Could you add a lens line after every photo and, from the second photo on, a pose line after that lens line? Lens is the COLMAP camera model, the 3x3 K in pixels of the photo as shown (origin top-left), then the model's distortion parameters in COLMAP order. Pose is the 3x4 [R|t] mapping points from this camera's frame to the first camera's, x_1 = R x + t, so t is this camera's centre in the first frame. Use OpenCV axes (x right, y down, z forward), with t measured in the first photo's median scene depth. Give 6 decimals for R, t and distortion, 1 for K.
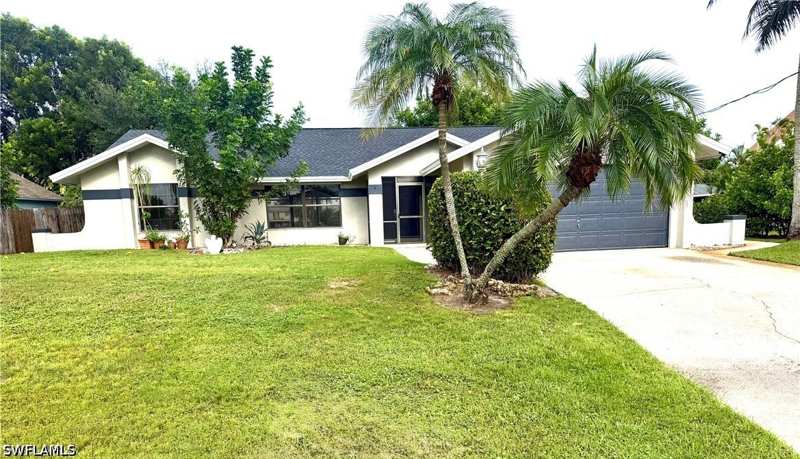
lens RADIAL K [[566.0, 0, 401.2], [0, 566.0, 297.1], [0, 0, 1]] dist [-0.000648, -0.001859]
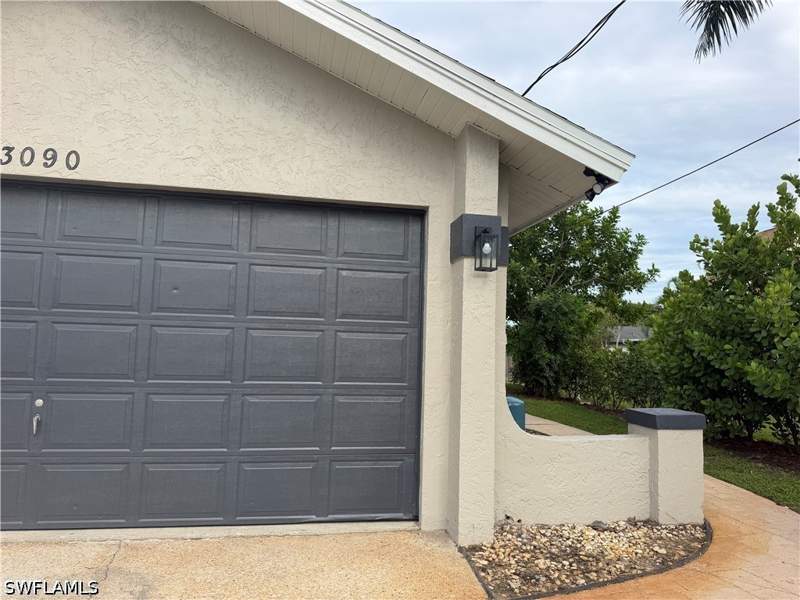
lens RADIAL K [[556.7, 0, 400.0], [0, 556.7, 300.0], [0, 0, 1]] dist [0.004333, 0.002109]
pose [[0.996430, 0.066010, 0.052638, 0.460206], [-0.052580, 0.972982, -0.224814, -0.133672], [-0.066056, 0.221243, 0.972979, 0.759544]]
